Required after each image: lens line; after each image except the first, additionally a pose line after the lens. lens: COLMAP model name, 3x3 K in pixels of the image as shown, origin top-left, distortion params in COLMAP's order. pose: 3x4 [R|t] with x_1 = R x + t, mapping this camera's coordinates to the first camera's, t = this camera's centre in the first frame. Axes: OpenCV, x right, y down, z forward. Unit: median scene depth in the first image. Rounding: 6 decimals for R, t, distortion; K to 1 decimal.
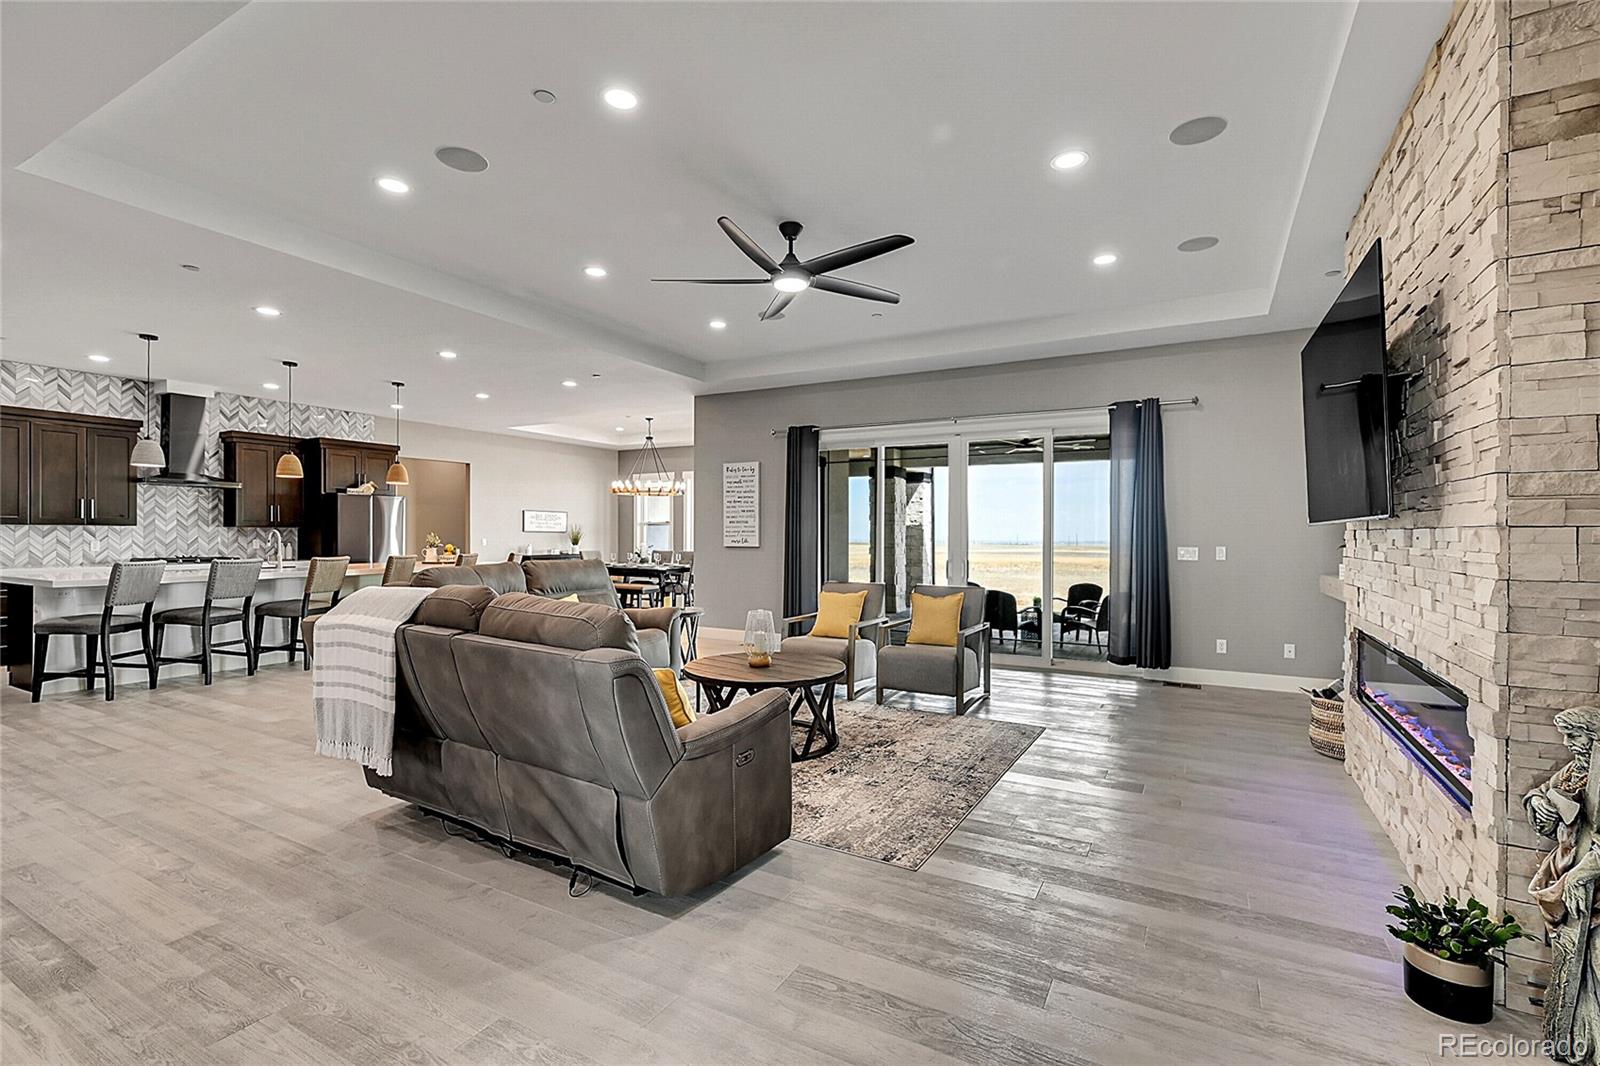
lens RADIAL K [[717.2, 0, 815.3], [0, 717.2, 529.0], [0, 0, 1]] dist [-0.002539, -0.000207]
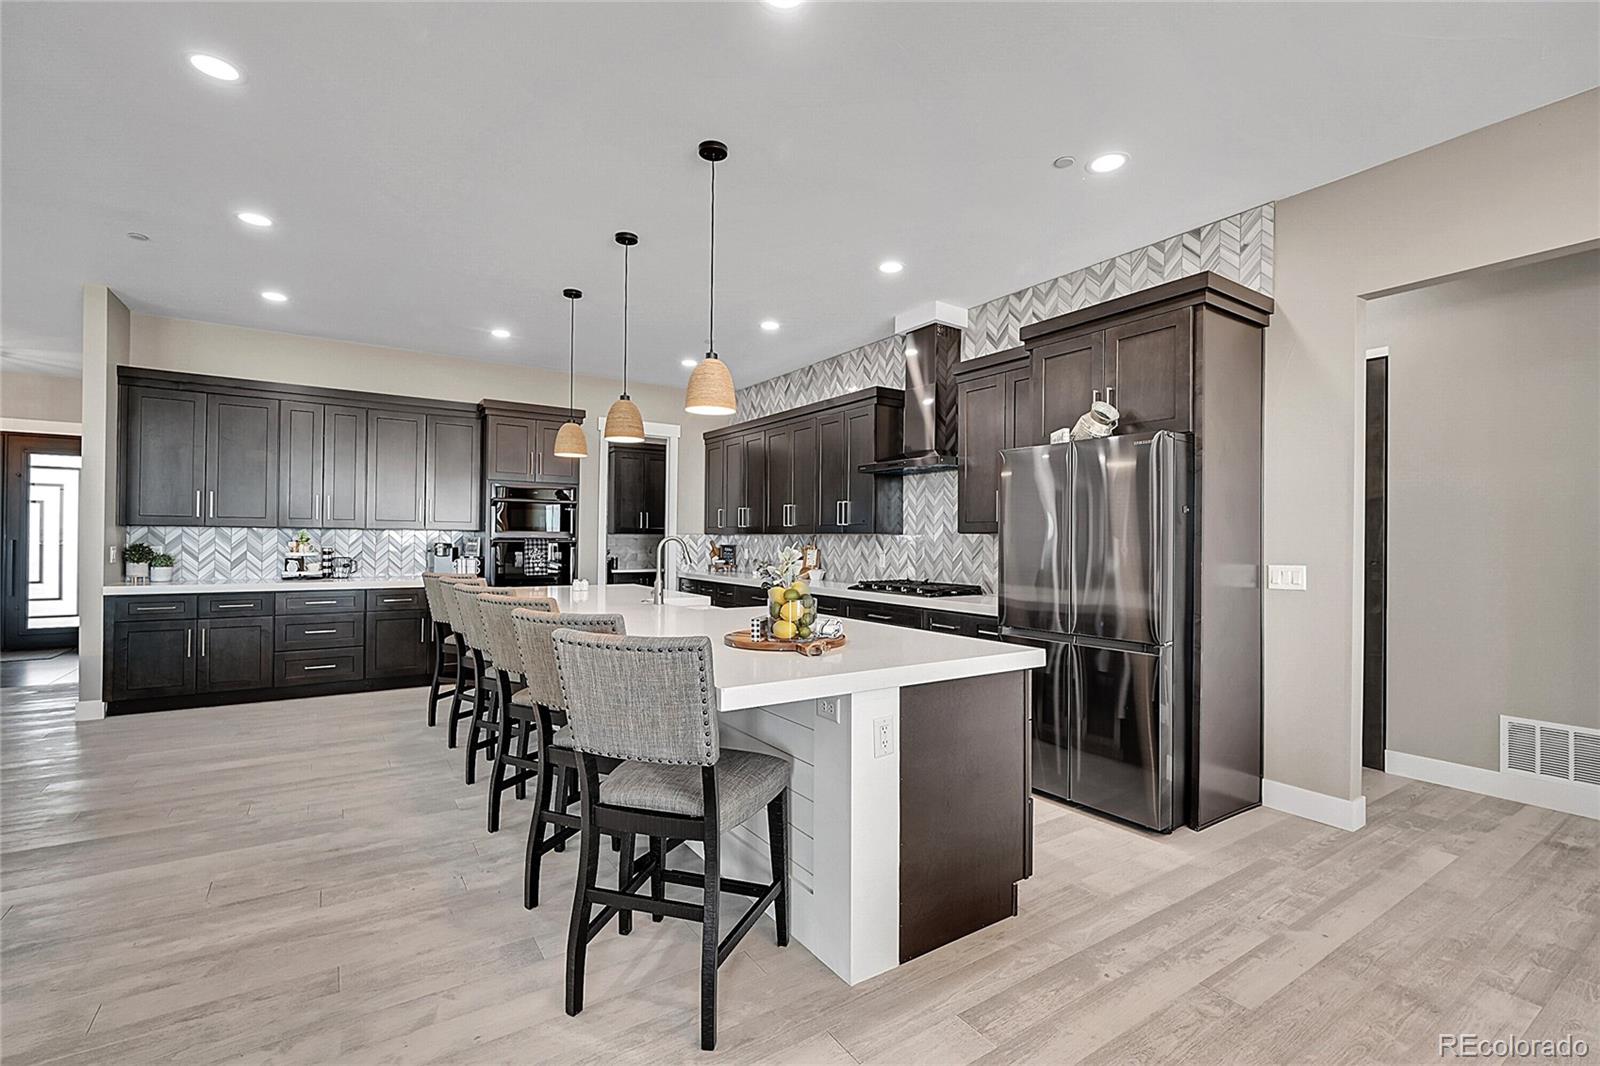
lens RADIAL K [[705.2, 0, 810.1], [0, 705.2, 536.4], [0, 0, 1]] dist [-0.001227, -0.000122]
pose [[-0.447288, -0.014933, -0.894265, -0.284387], [-0.004914, 0.999887, -0.014239, 0.008292], [0.894376, -0.001974, -0.447311, 1.239672]]
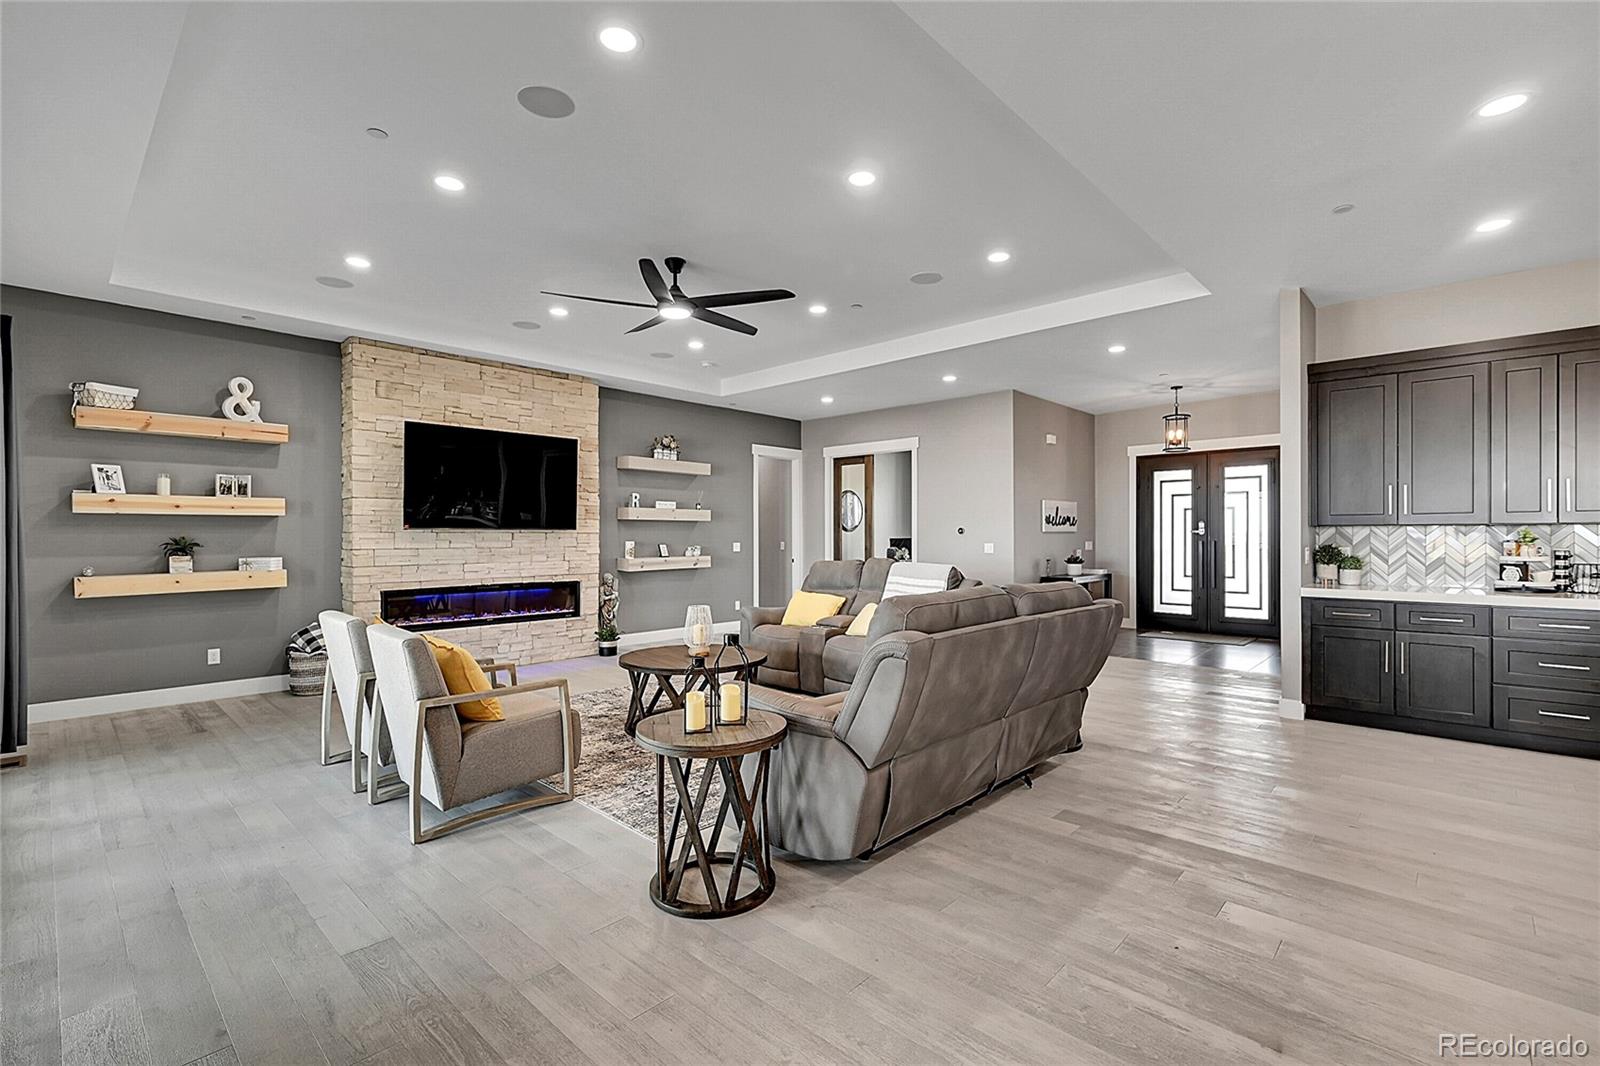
lens RADIAL K [[705.2, 0, 810.1], [0, 705.2, 536.4], [0, 0, 1]] dist [-0.001227, -0.000122]
pose [[-0.971801, -0.003264, 0.235781, -0.286471], [-0.004824, 0.999970, -0.006039, 0.007772], [-0.235754, -0.007006, -0.971787, 1.160034]]
